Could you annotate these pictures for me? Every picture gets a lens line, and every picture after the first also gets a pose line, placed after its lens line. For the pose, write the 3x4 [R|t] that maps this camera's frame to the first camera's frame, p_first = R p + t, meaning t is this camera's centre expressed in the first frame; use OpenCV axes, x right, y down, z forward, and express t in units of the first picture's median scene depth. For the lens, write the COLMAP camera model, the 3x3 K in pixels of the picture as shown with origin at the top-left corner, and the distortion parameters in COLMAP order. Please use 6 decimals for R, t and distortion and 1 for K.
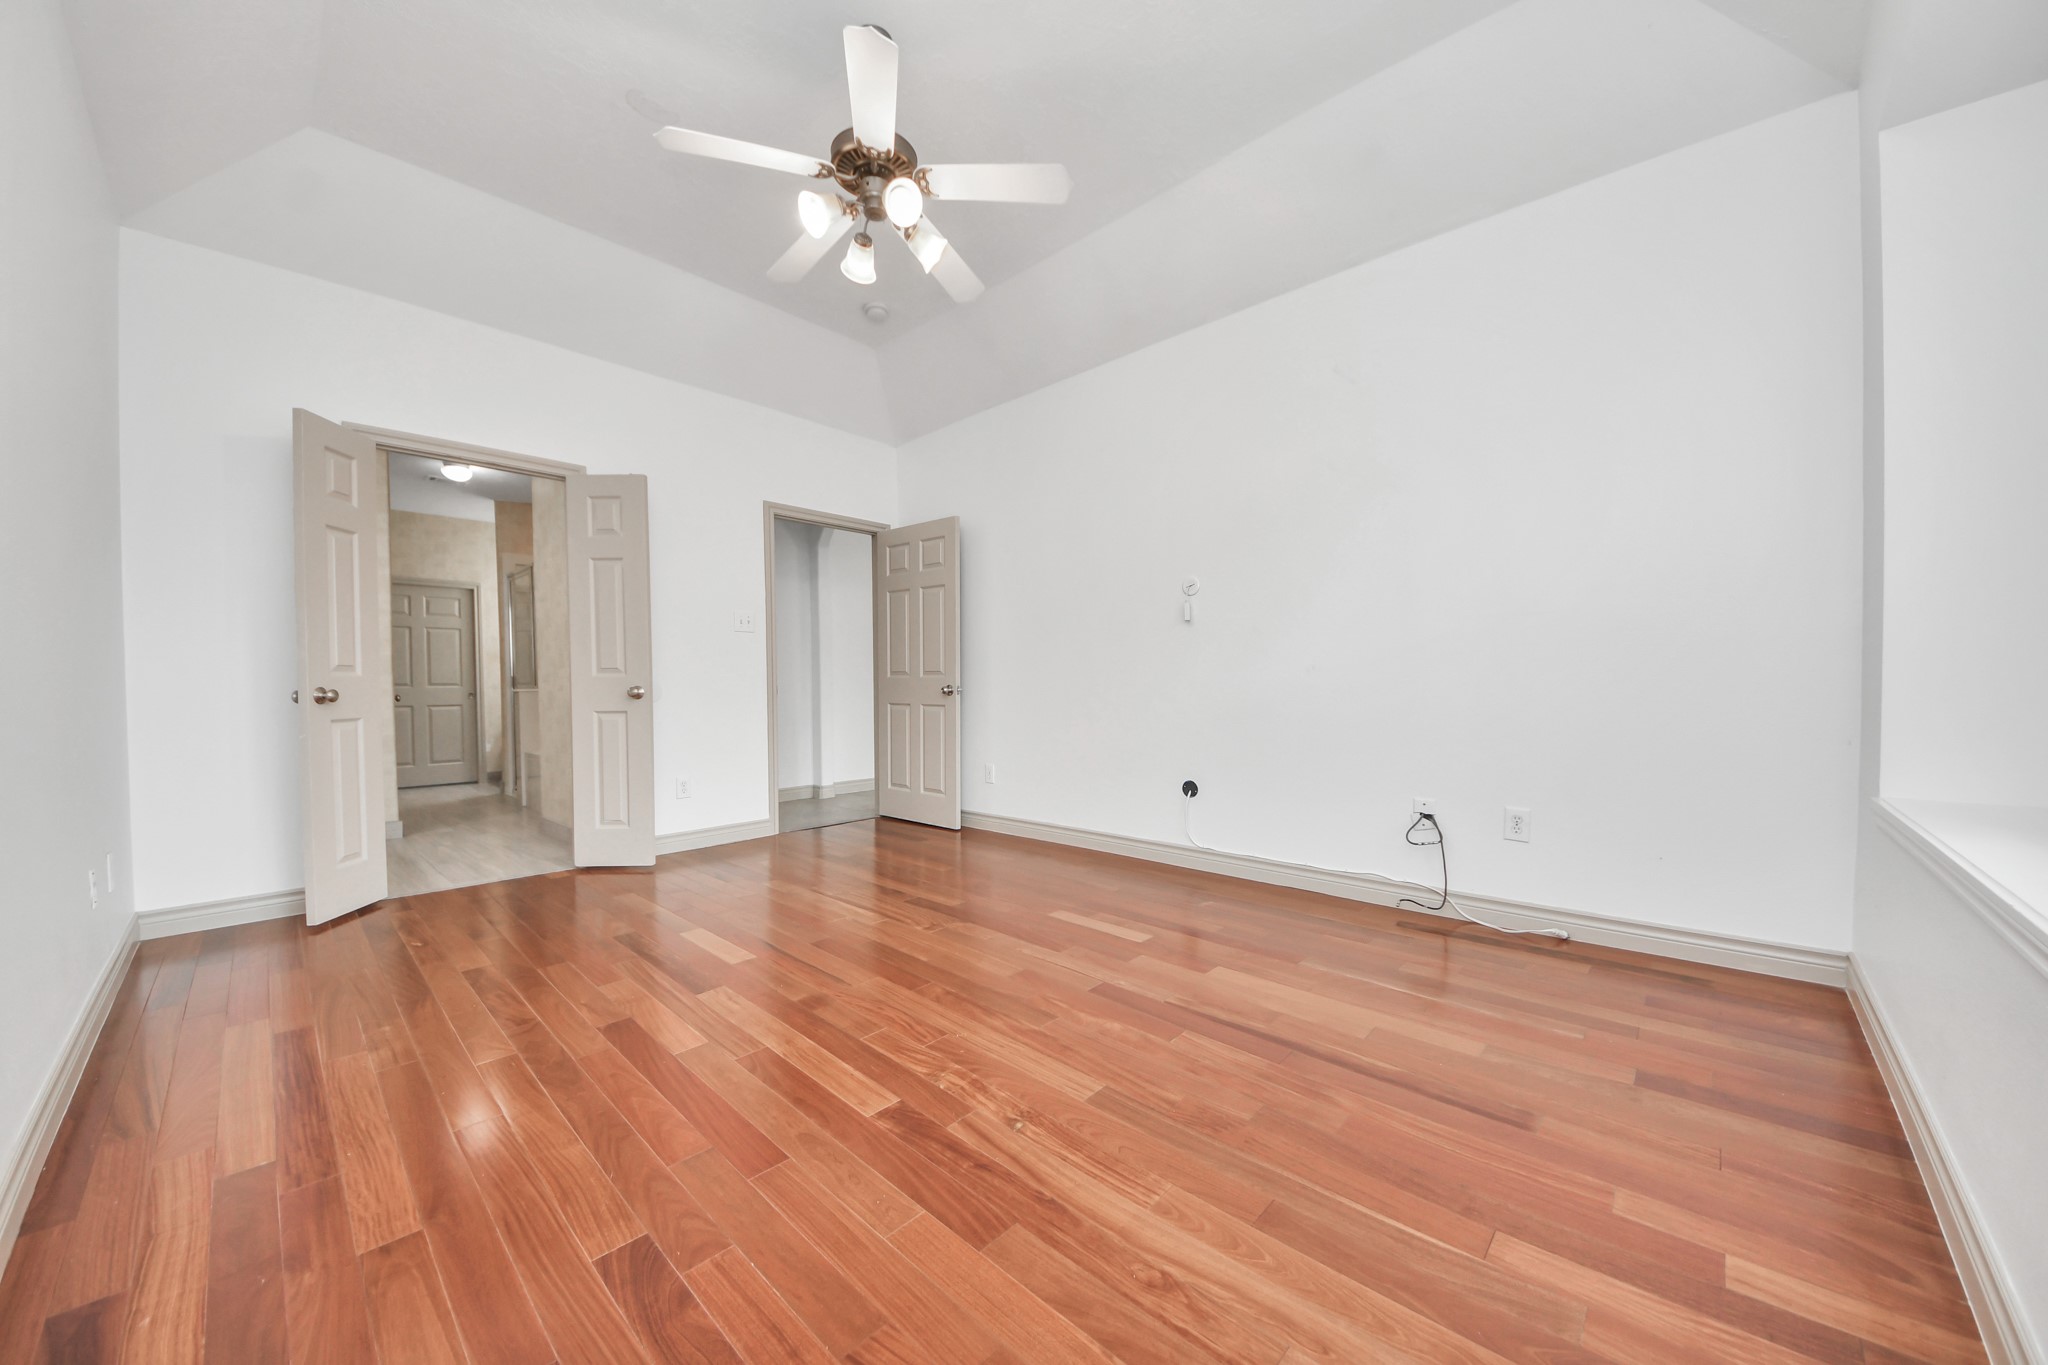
lens RADIAL K [[732.7, 0, 1007.7], [0, 732.7, 696.5], [0, 0, 1]] dist [0.016667, -0.010515]
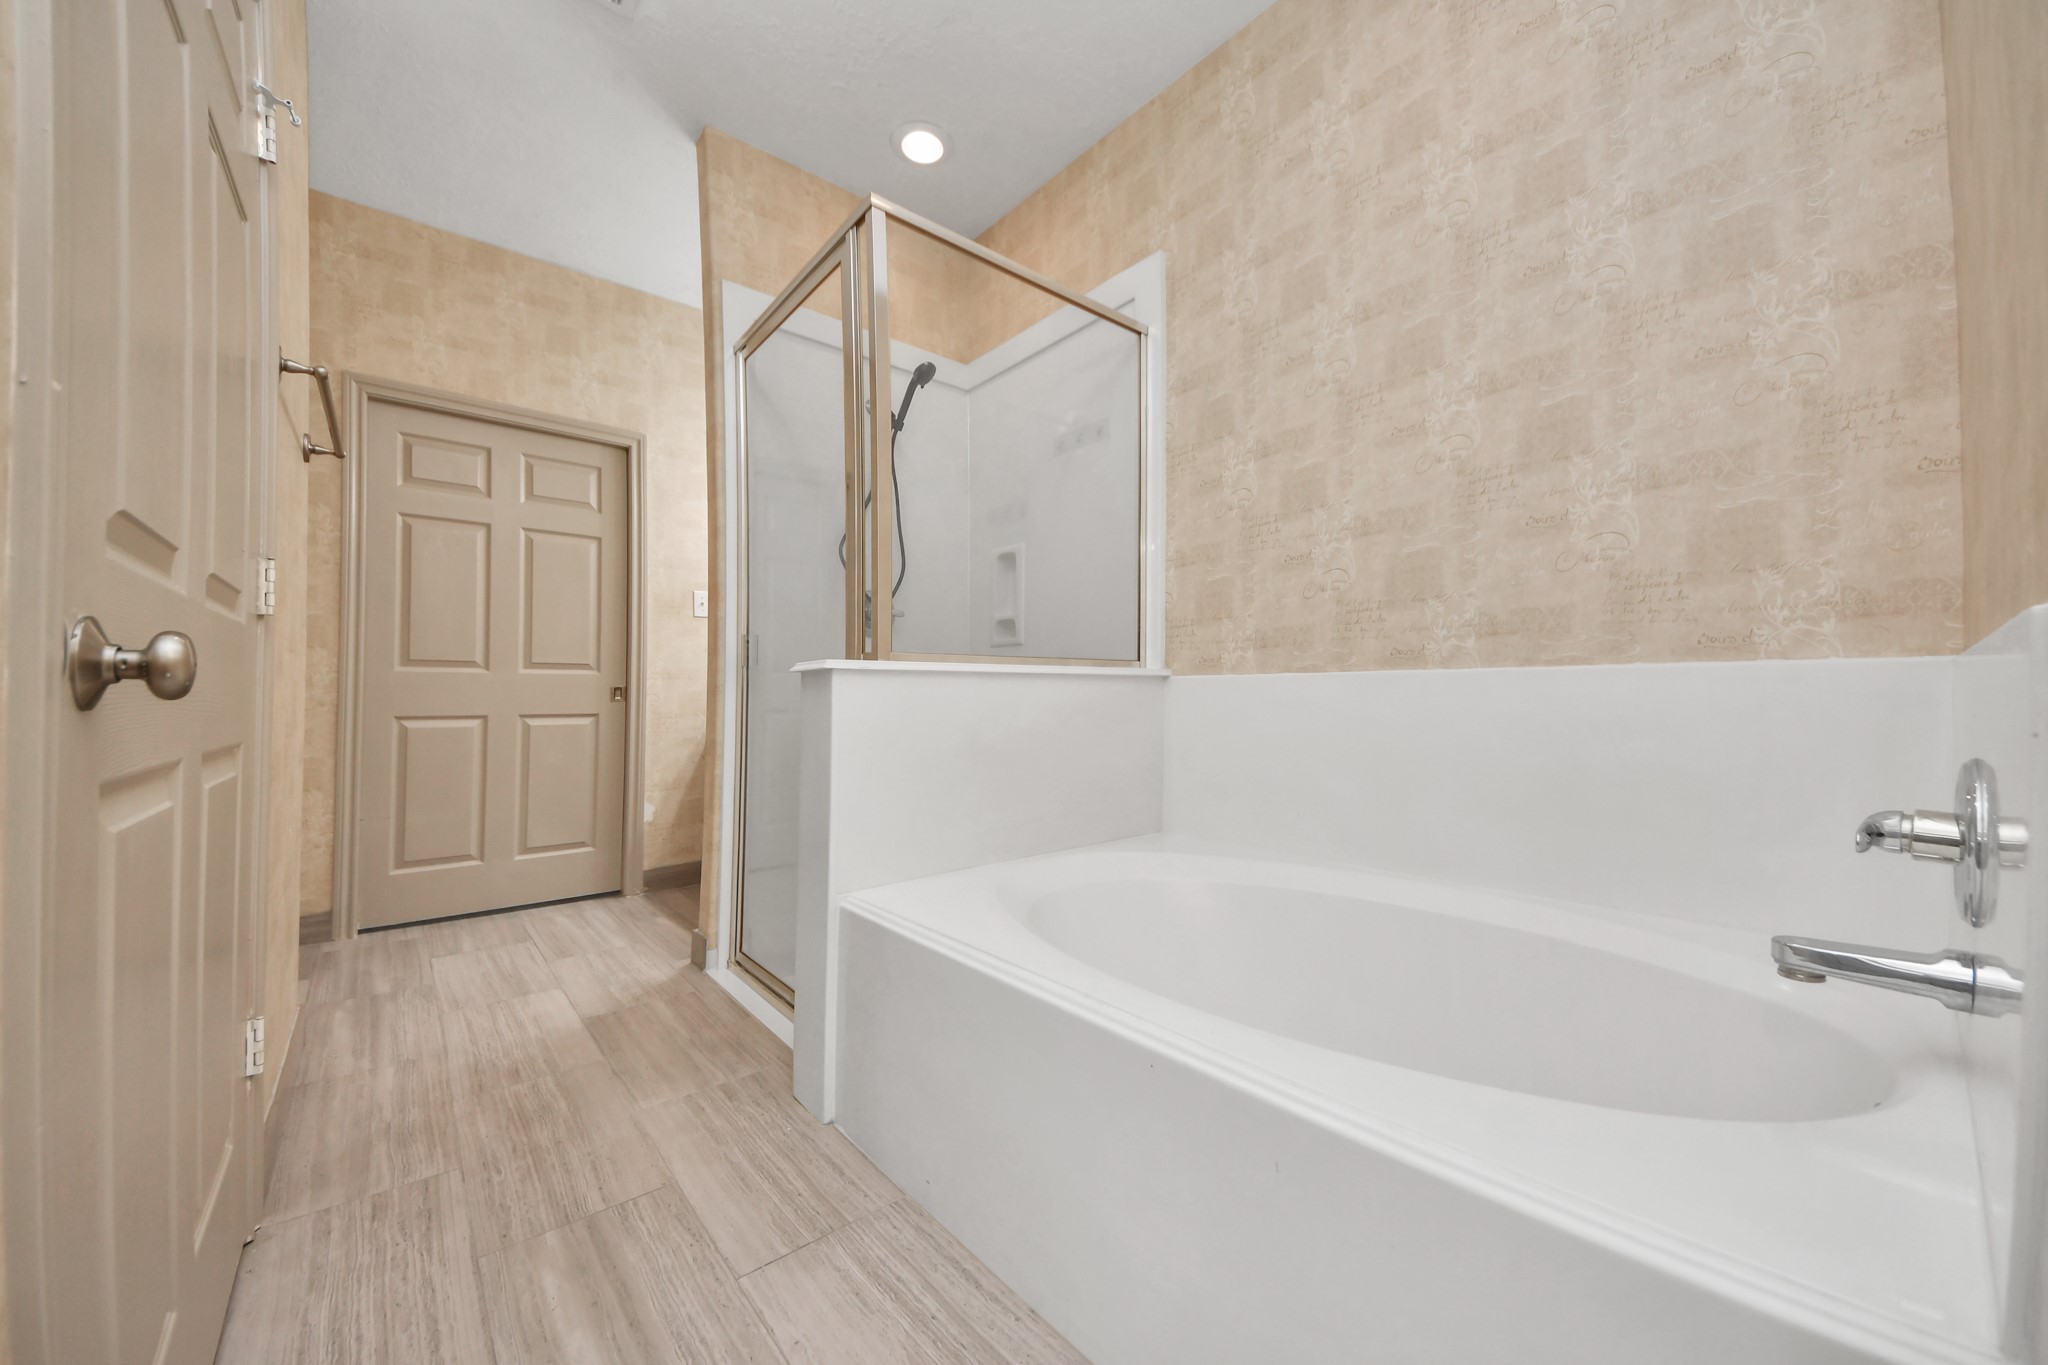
lens RADIAL K [[732.7, 0, 1028.0], [0, 732.7, 686.0], [0, 0, 1]] dist [0.016667, -0.010515]
pose [[0.995320, 0.019260, -0.094691, -0.451705], [-0.022001, 0.999366, -0.027982, 0.001690], [0.094092, 0.029934, 0.995113, 0.598875]]
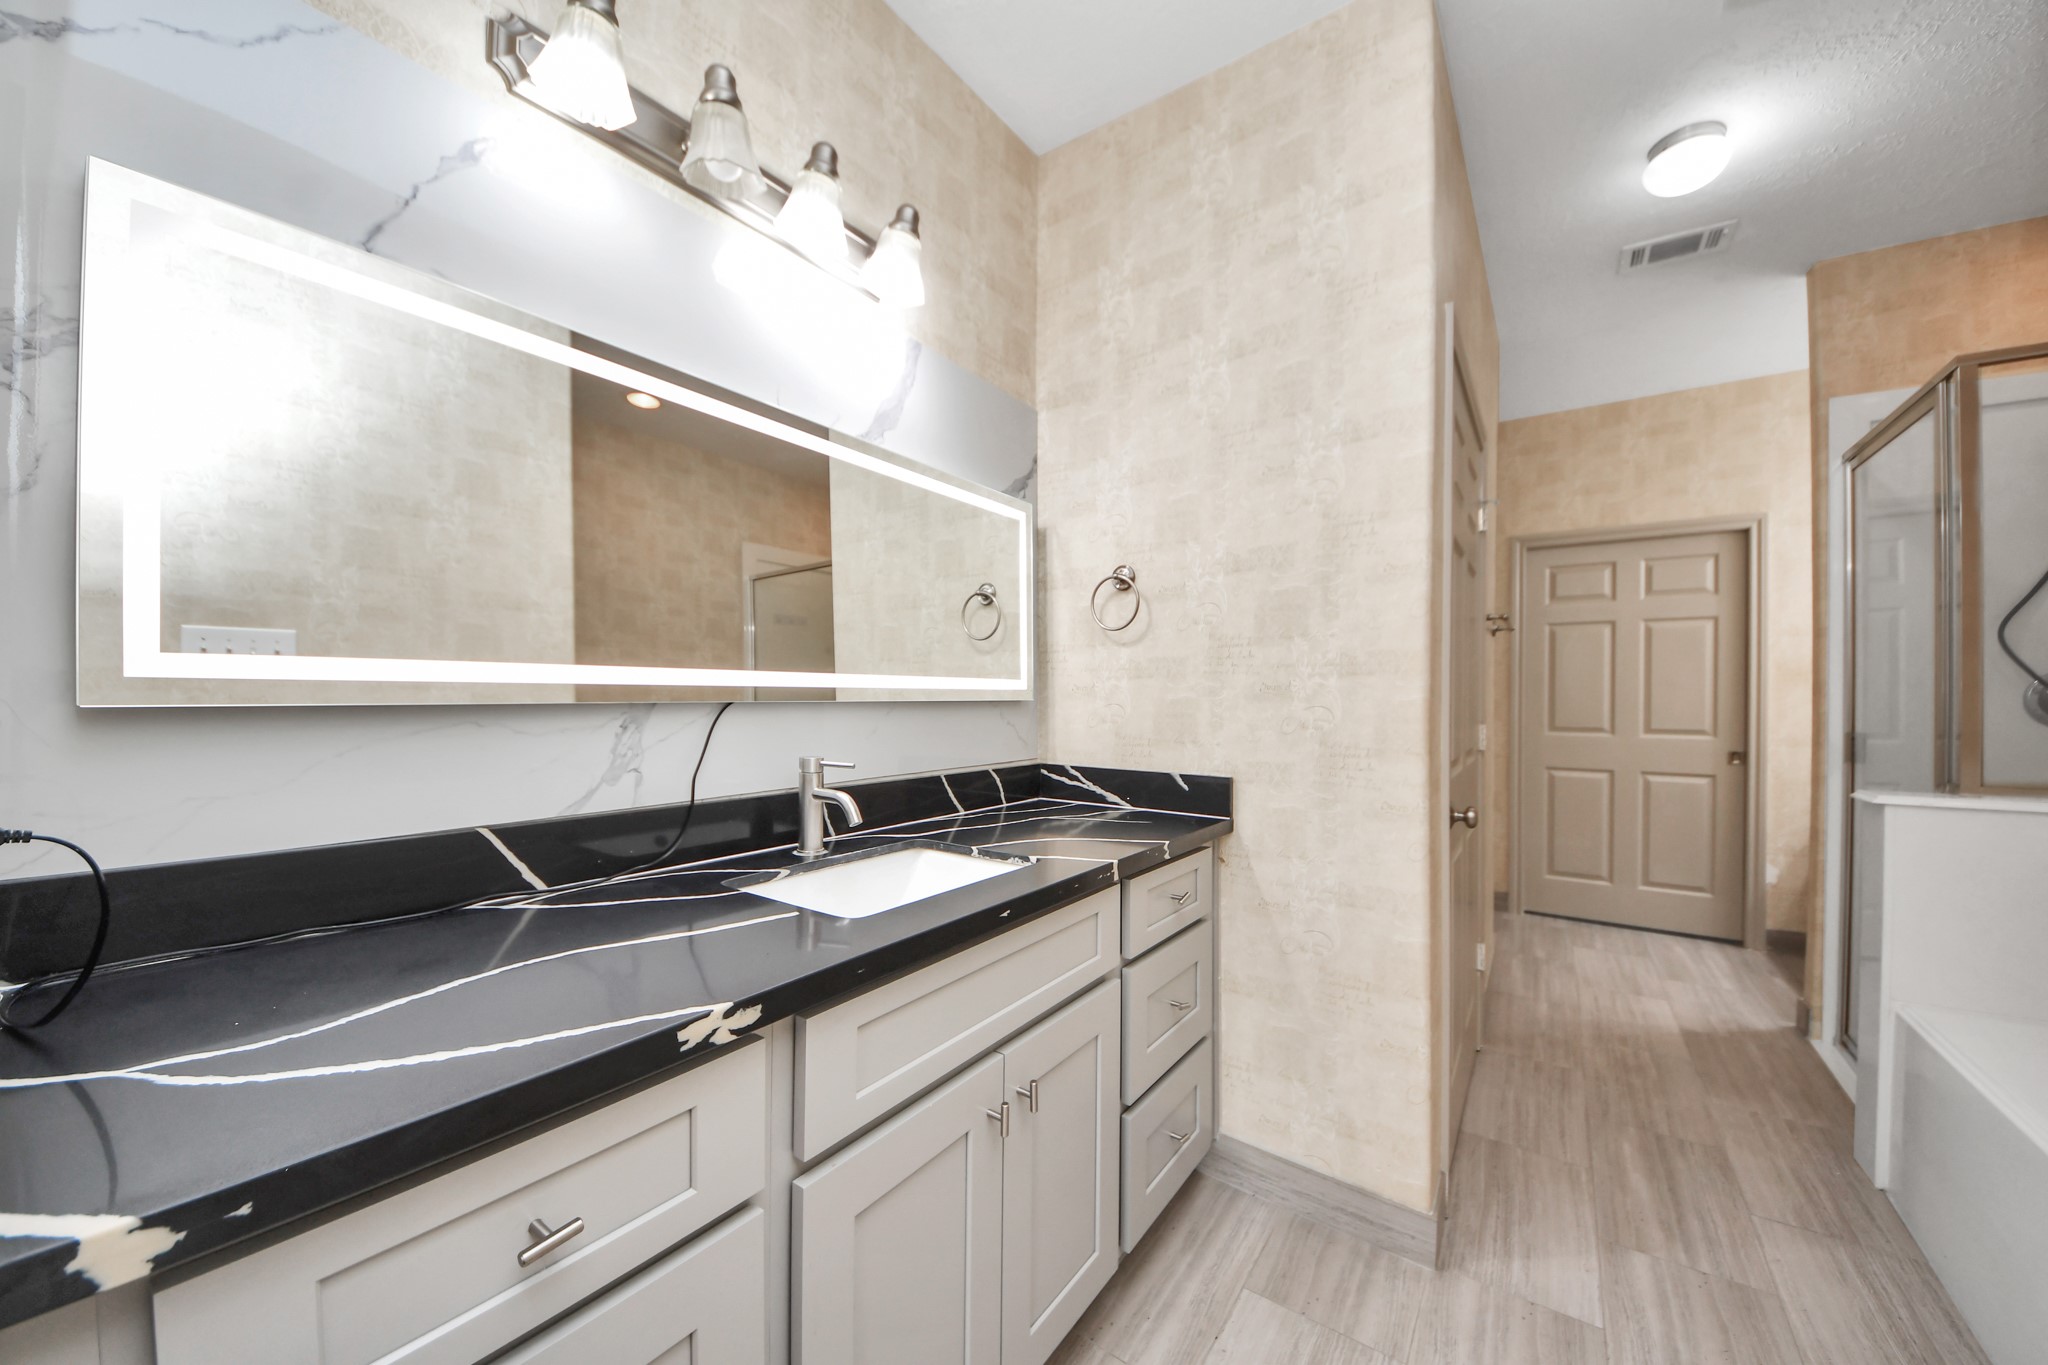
lens RADIAL K [[732.7, 0, 1030.7], [0, 732.7, 698.3], [0, 0, 1]] dist [0.016667, -0.010515]
pose [[0.152185, 0.025084, -0.988034, -0.336785], [-0.020306, 0.999546, 0.022249, -0.041000], [0.988143, 0.016677, 0.152625, 0.489164]]
